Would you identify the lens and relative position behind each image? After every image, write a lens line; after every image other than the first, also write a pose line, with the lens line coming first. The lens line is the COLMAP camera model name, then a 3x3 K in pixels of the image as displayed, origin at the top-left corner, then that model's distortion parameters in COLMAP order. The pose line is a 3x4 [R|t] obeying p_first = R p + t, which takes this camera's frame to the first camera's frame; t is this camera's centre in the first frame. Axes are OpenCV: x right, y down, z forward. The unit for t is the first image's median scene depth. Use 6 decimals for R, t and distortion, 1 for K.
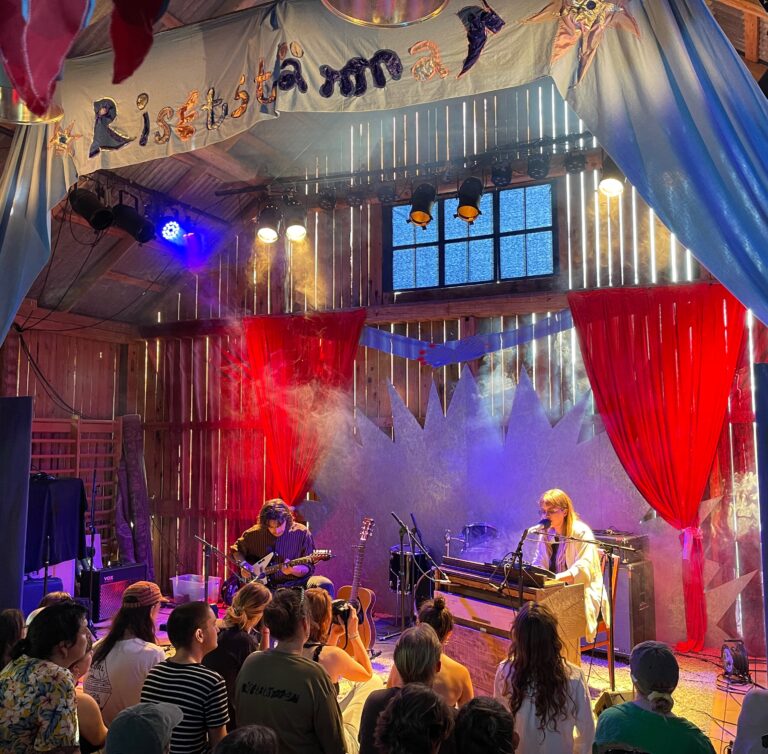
lens RADIAL K [[773.2, 0, 406.9], [0, 773.2, 372.6], [0, 0, 1]] dist [0.028269, 0.000000]
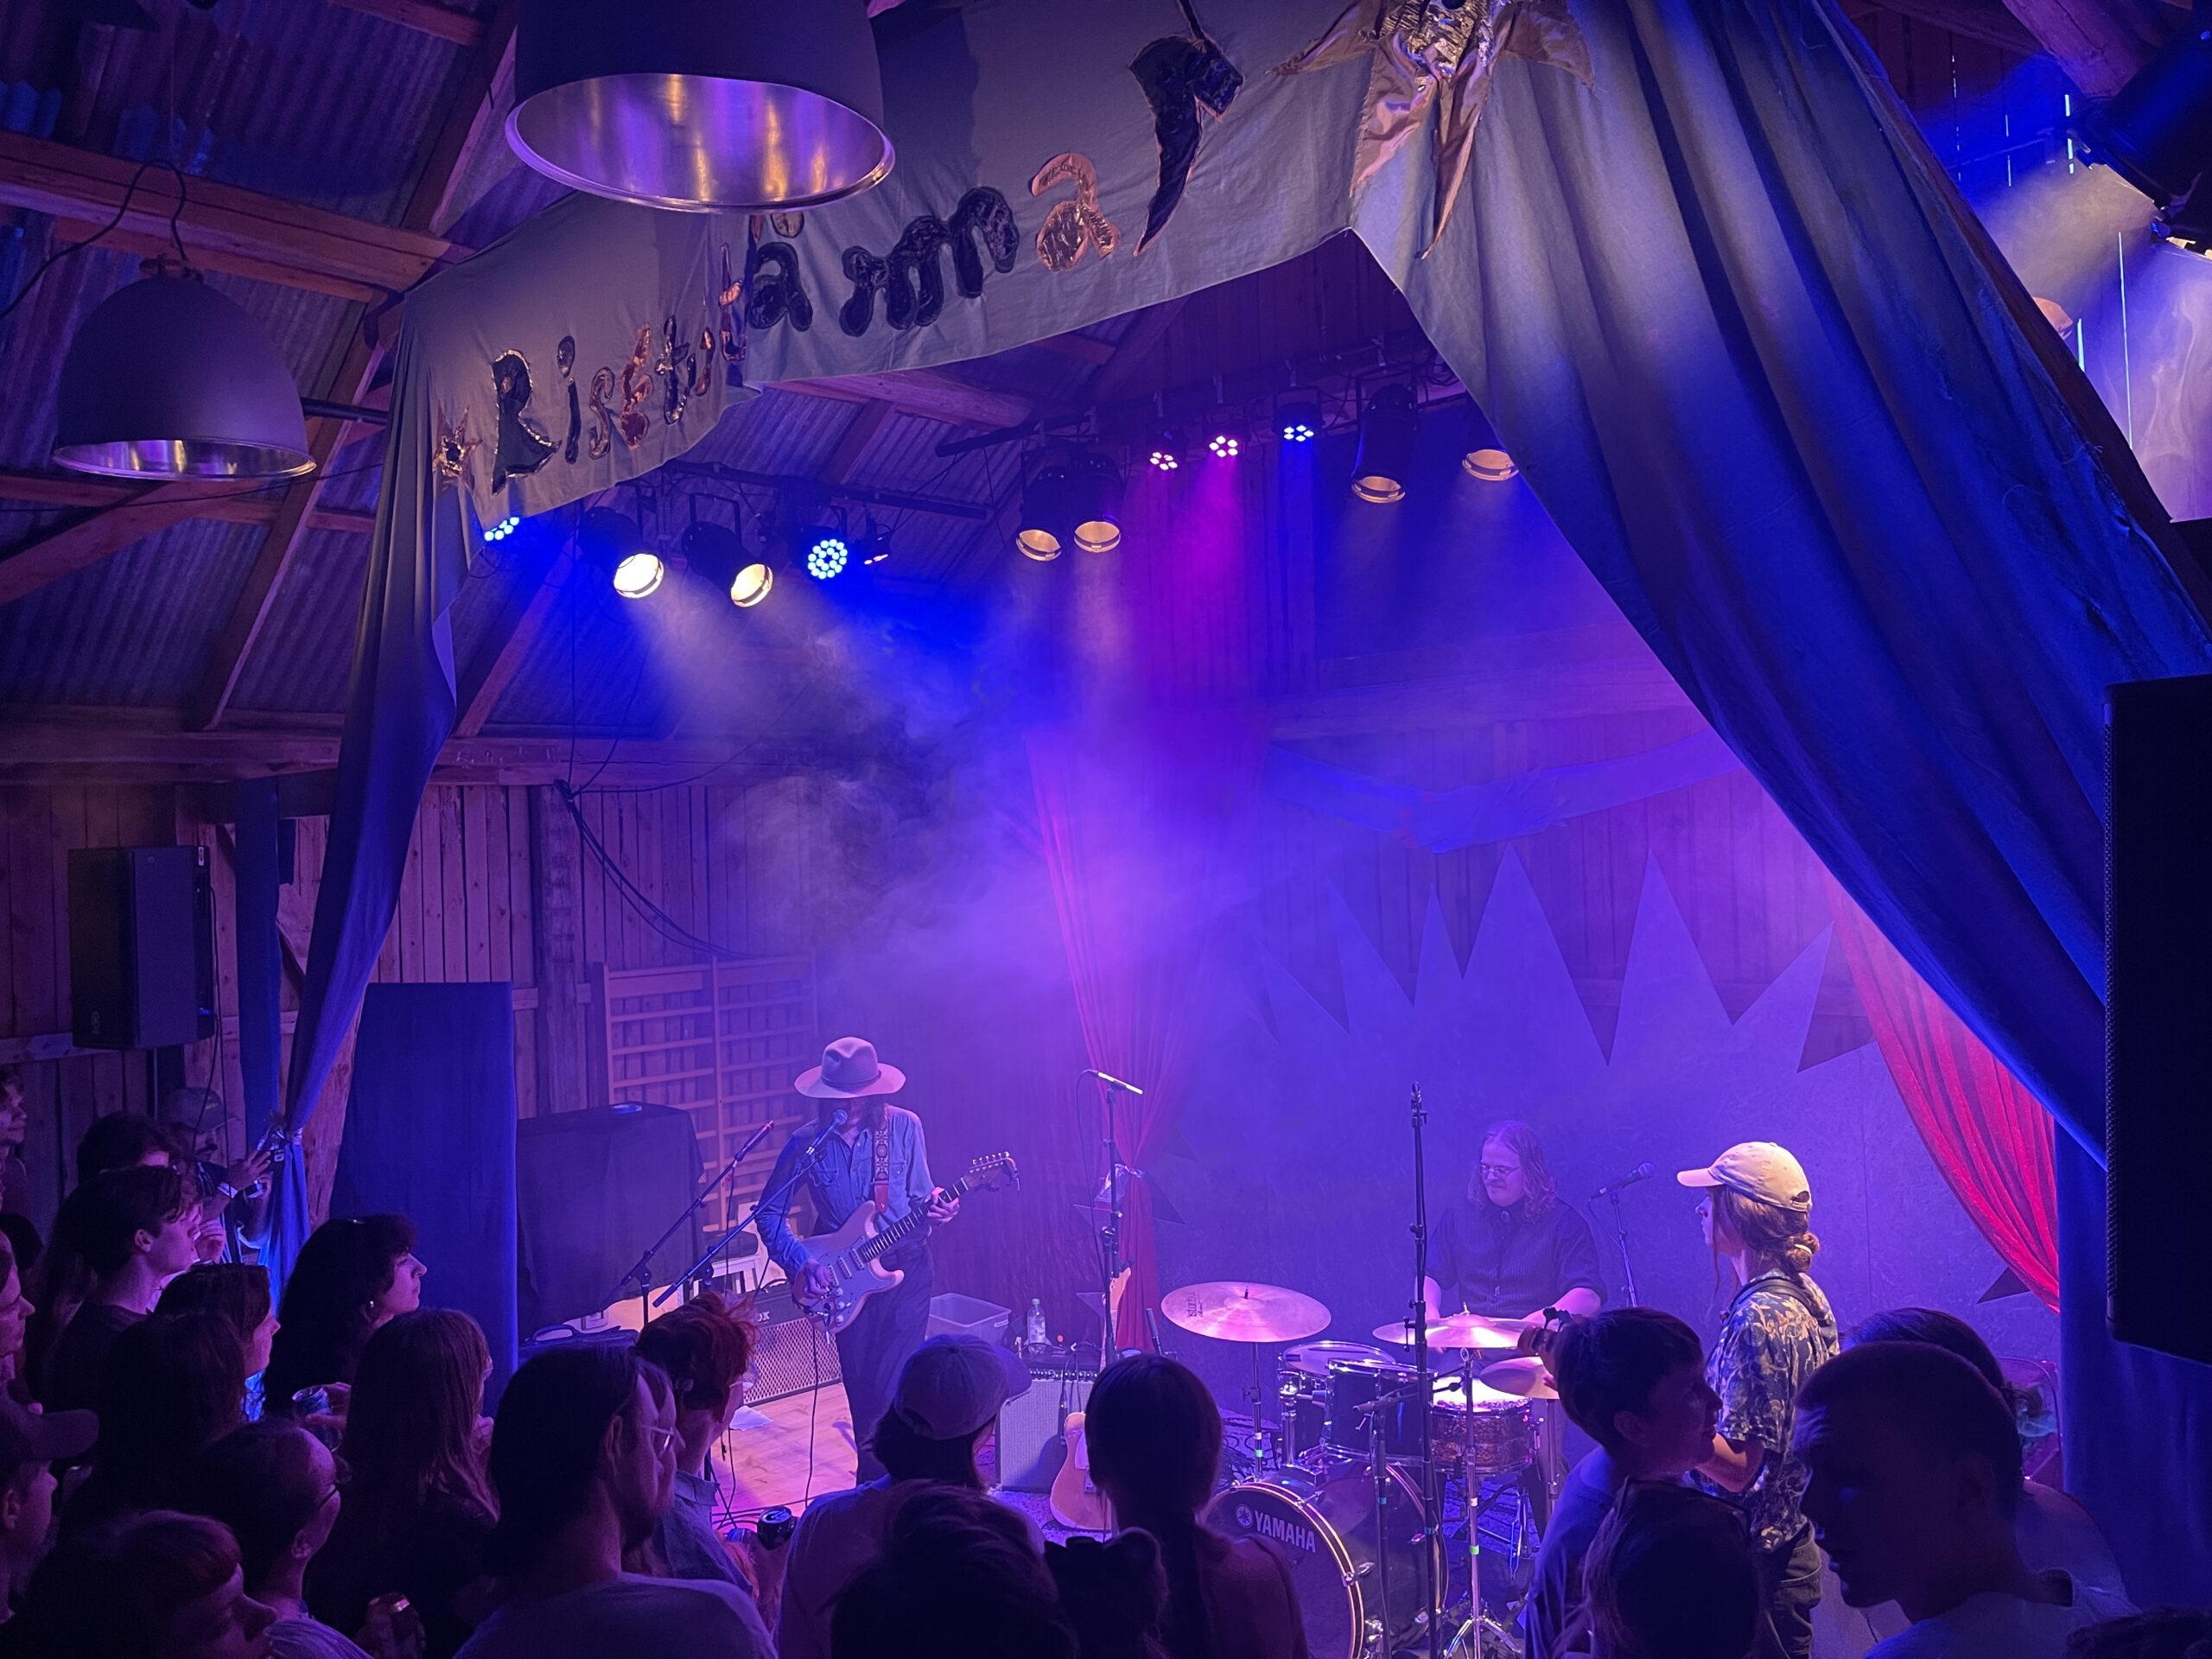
lens RADIAL K [[1694.8, 0, 1127.8], [0, 1694.8, 836.9], [0, 0, 1]] dist [0.047785, -0.055585]
pose [[0.943117, -0.031158, -0.330998, 0.294612], [0.063975, 0.994000, 0.088717, -0.171496], [0.326248, -0.104846, 0.939452, 0.218916]]
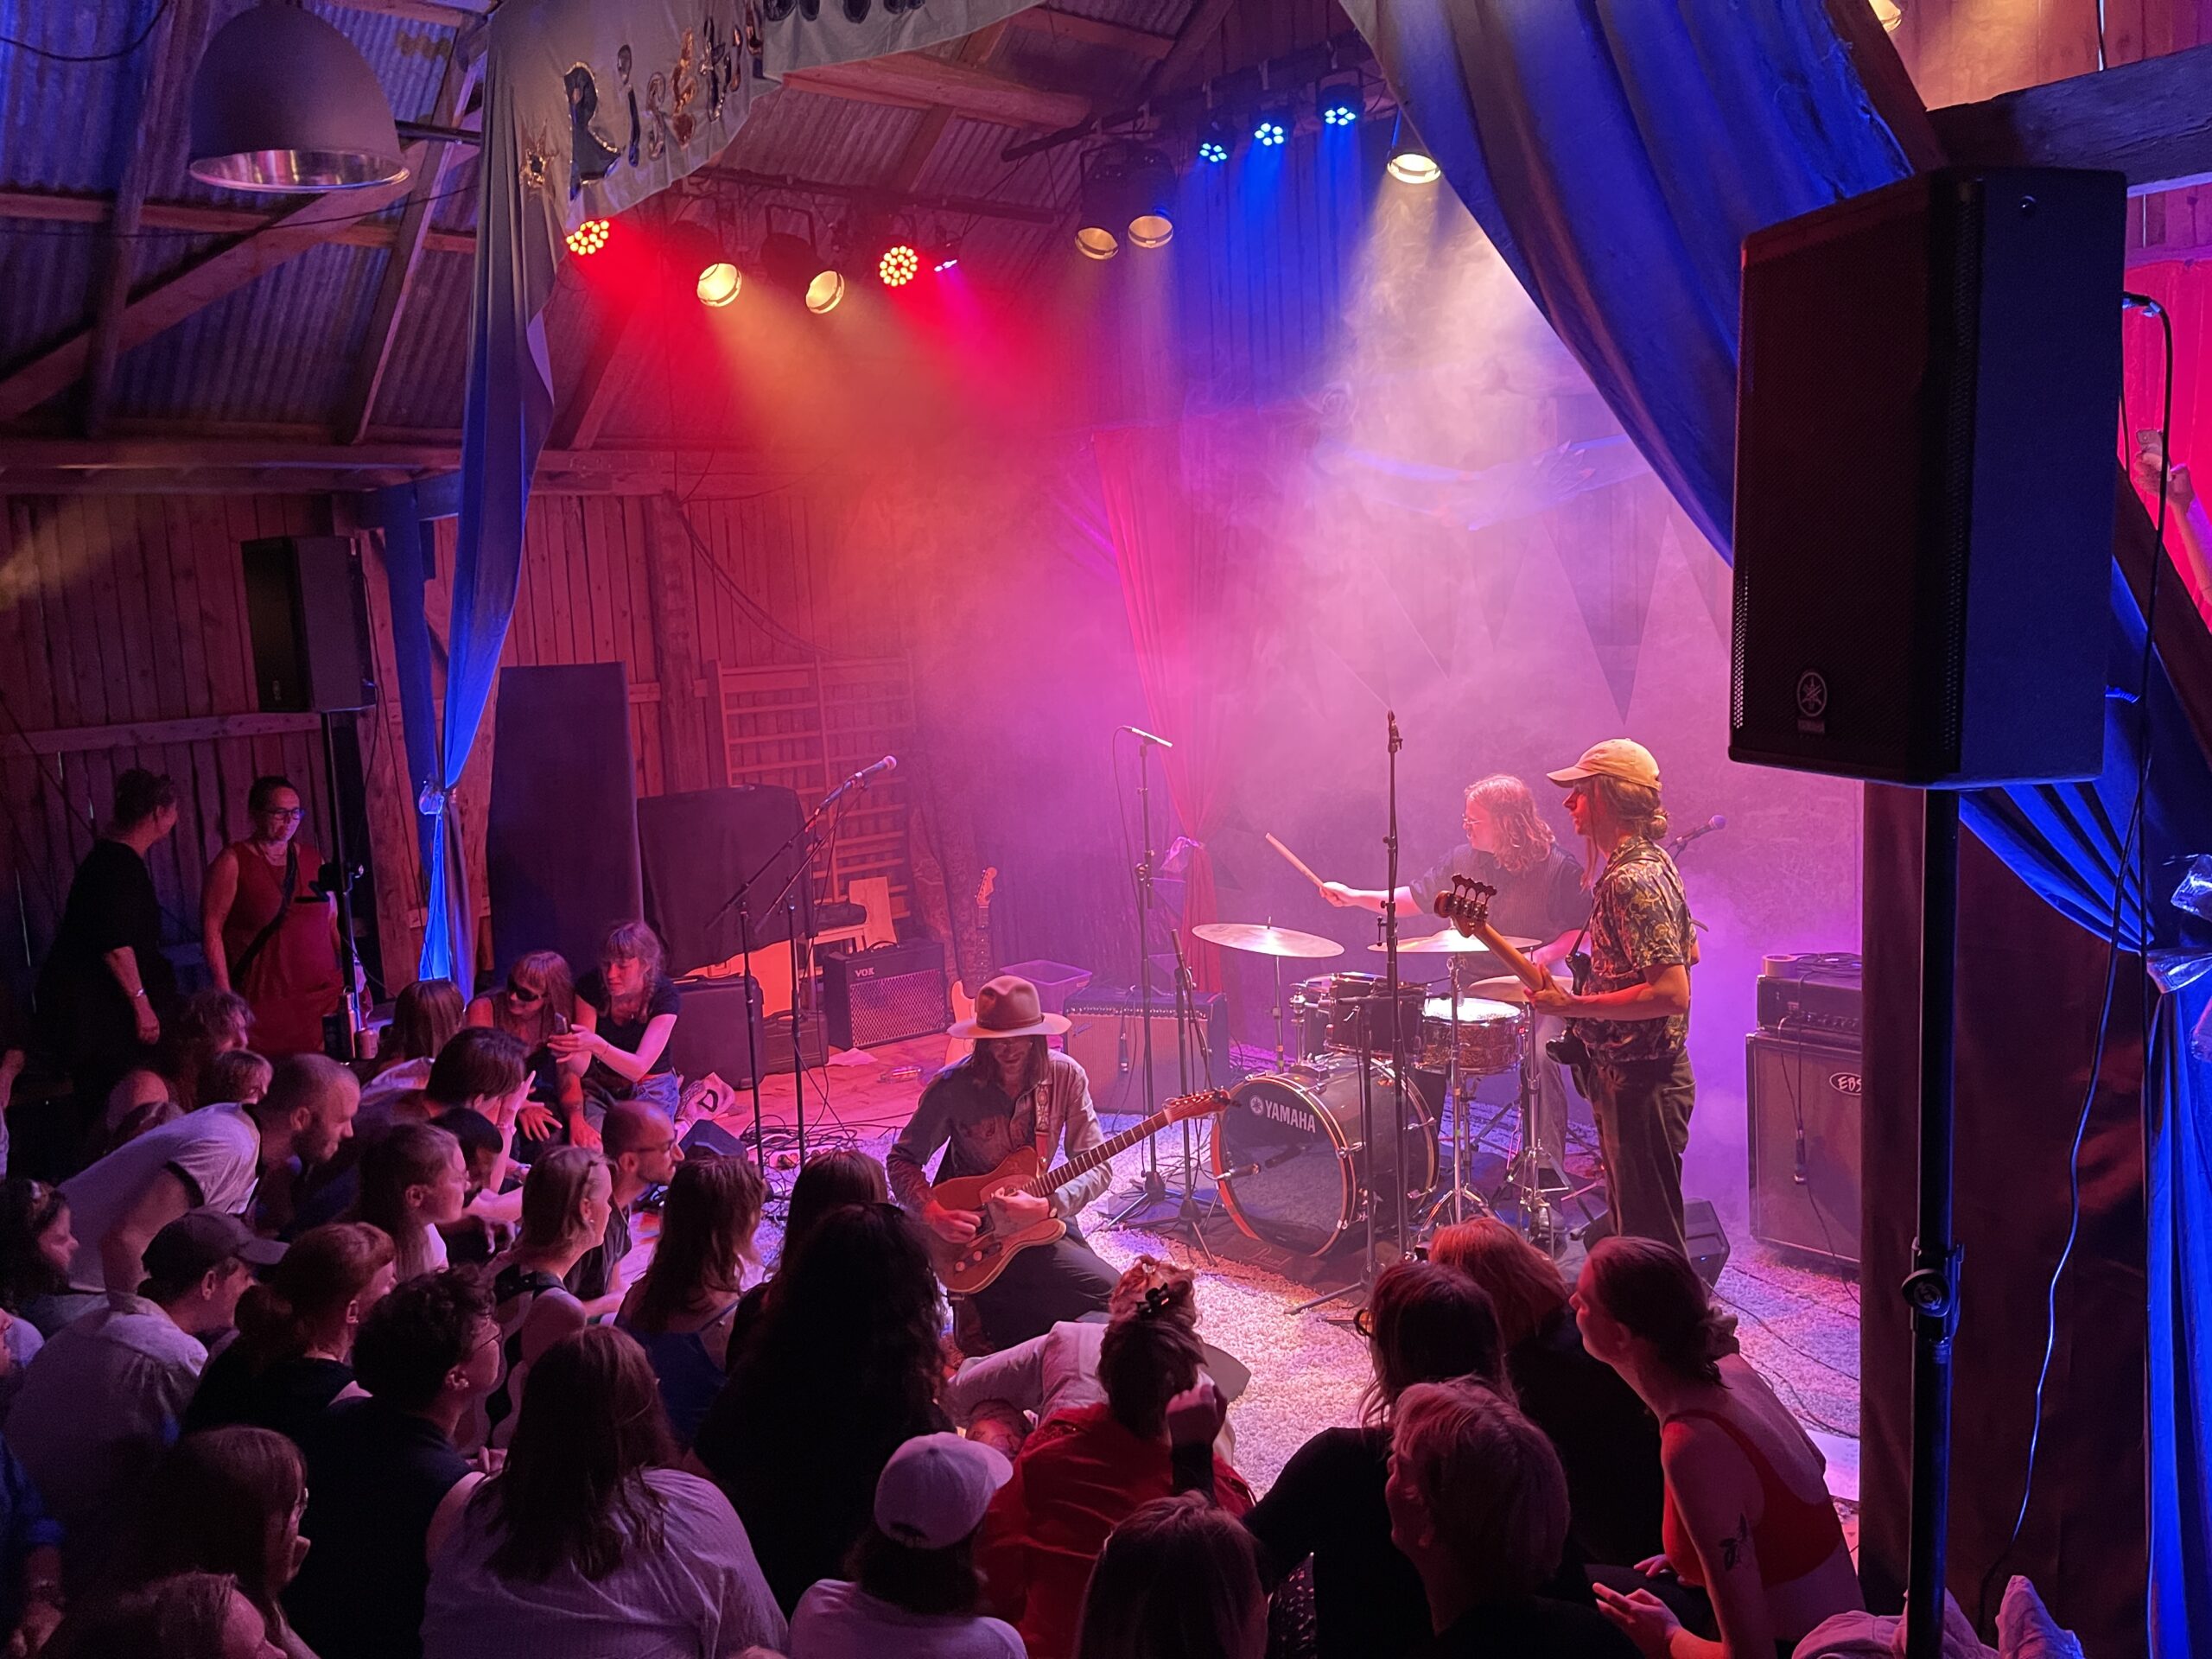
lens RADIAL K [[1694.8, 0, 1095.0], [0, 1694.8, 815.7], [0, 0, 1]] dist [0.047785, -0.055585]
pose [[0.902216, 0.010192, -0.431165, 0.420016], [0.090294, 0.973102, 0.211944, -0.116210], [0.421727, -0.230151, 0.877027, 0.129792]]
